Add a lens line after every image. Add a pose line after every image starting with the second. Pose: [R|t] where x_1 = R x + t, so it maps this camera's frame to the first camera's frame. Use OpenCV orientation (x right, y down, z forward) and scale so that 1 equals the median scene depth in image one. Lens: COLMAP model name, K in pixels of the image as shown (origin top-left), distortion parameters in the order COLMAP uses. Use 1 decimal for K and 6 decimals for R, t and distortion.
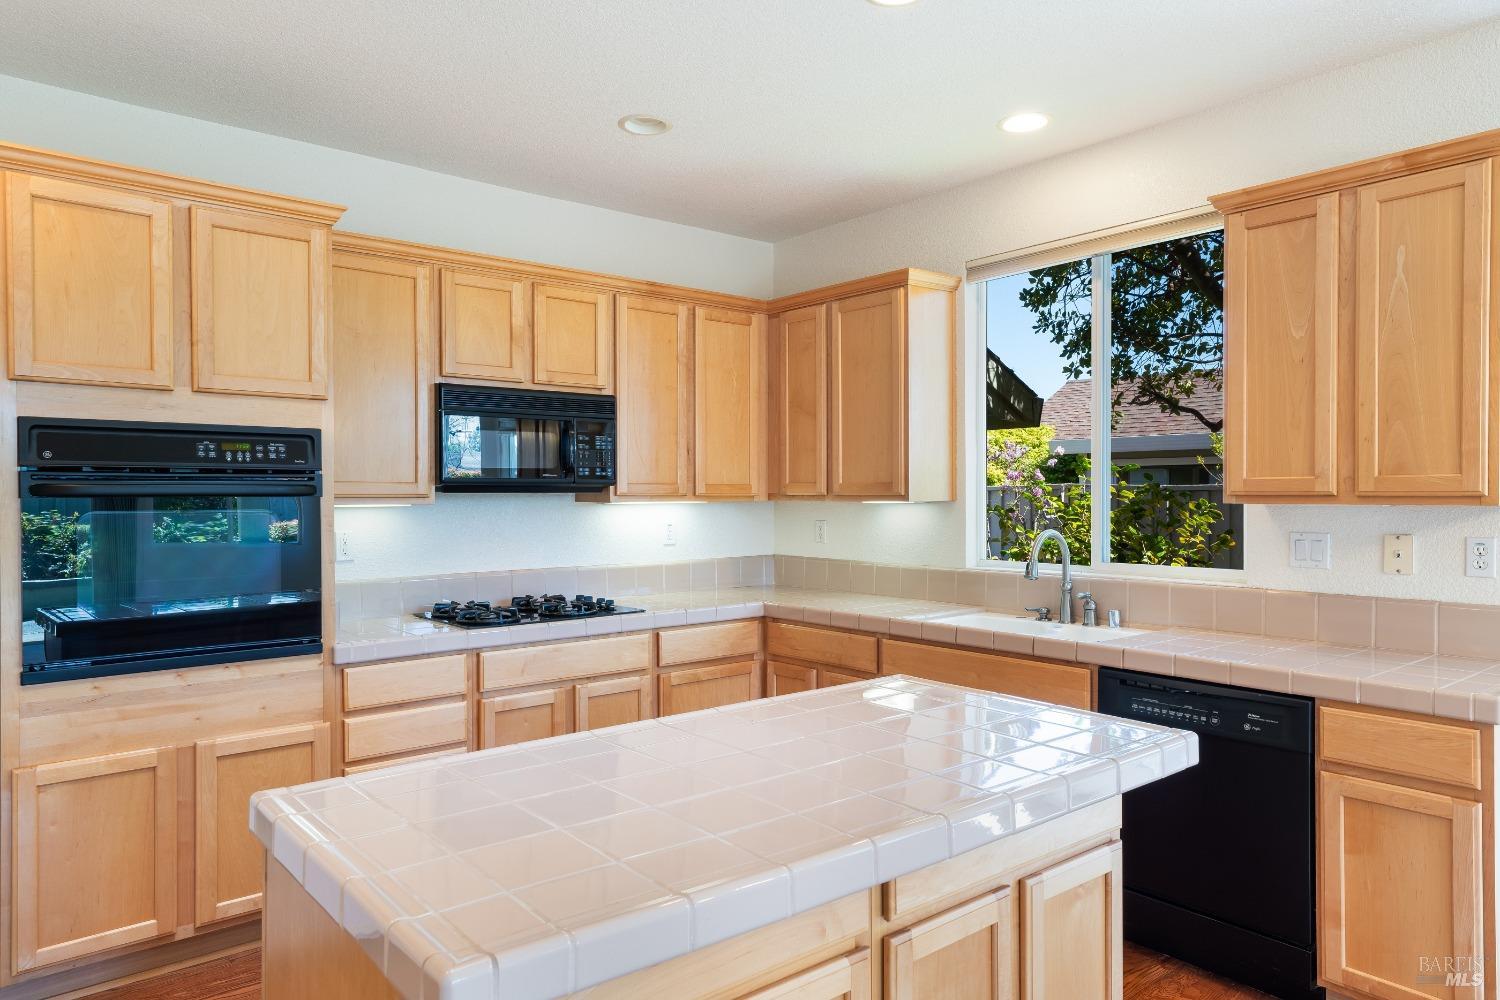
lens RADIAL K [[969.7, 0, 748.6], [0, 969.7, 502.7], [0, 0, 1]] dist [0.014630, 0.010865]
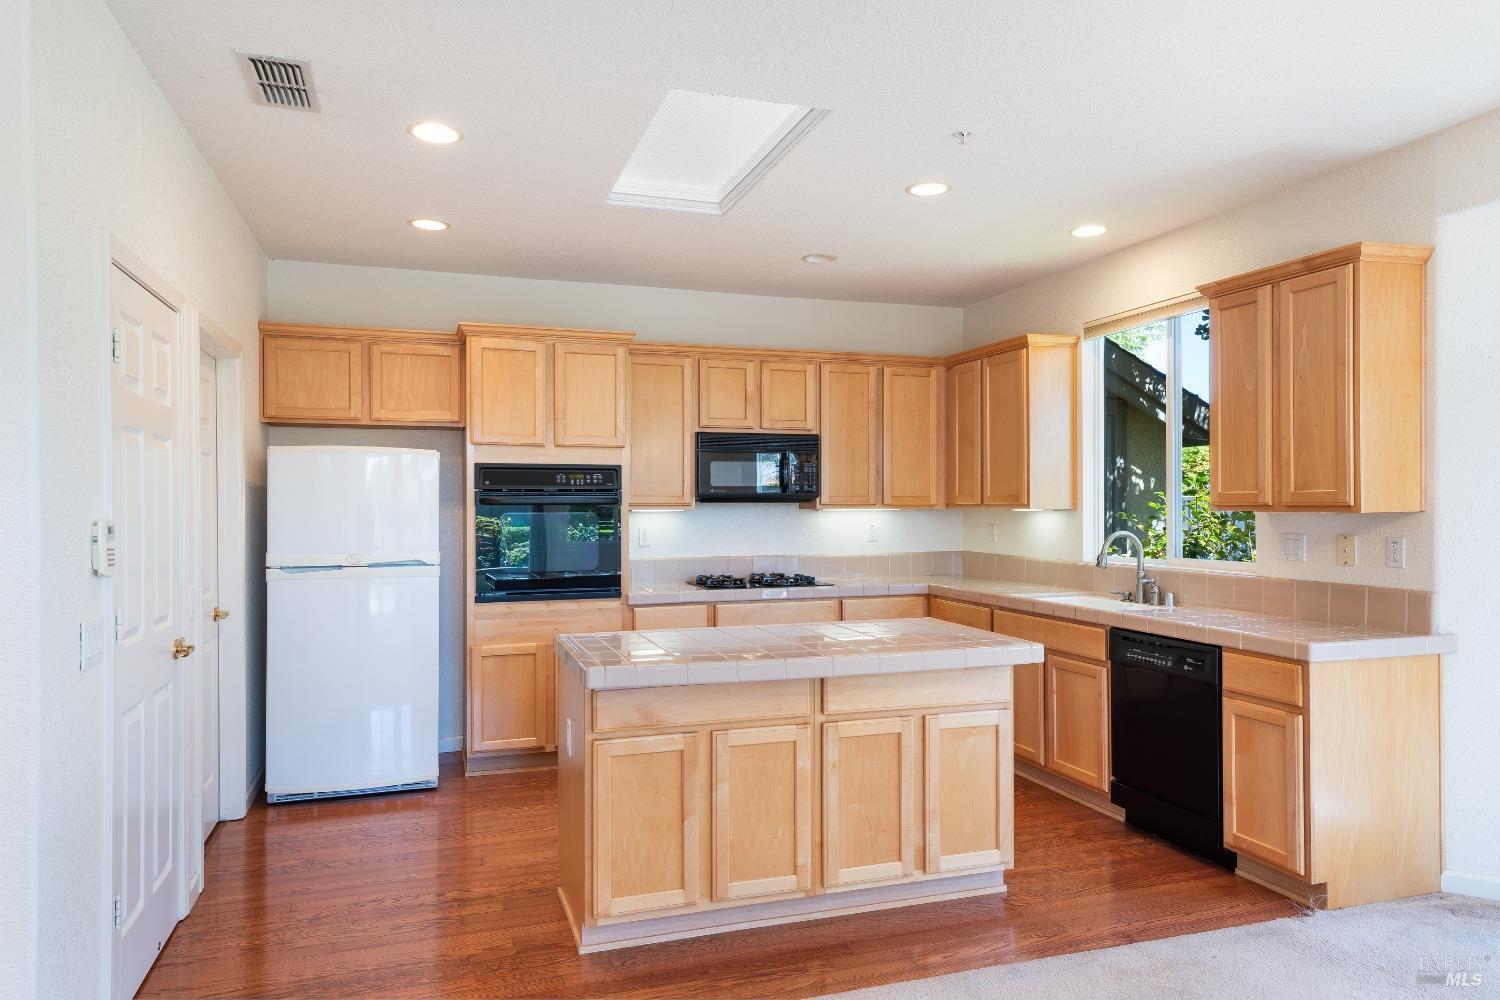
lens RADIAL K [[969.7, 0, 744.8], [0, 969.7, 502.3], [0, 0, 1]] dist [0.014630, 0.010865]
pose [[0.931057, 0.000667, -0.364872, 0.342154], [-0.004231, 0.999951, -0.008969, 0.003096], [0.364848, 0.009894, 0.931014, -0.447025]]
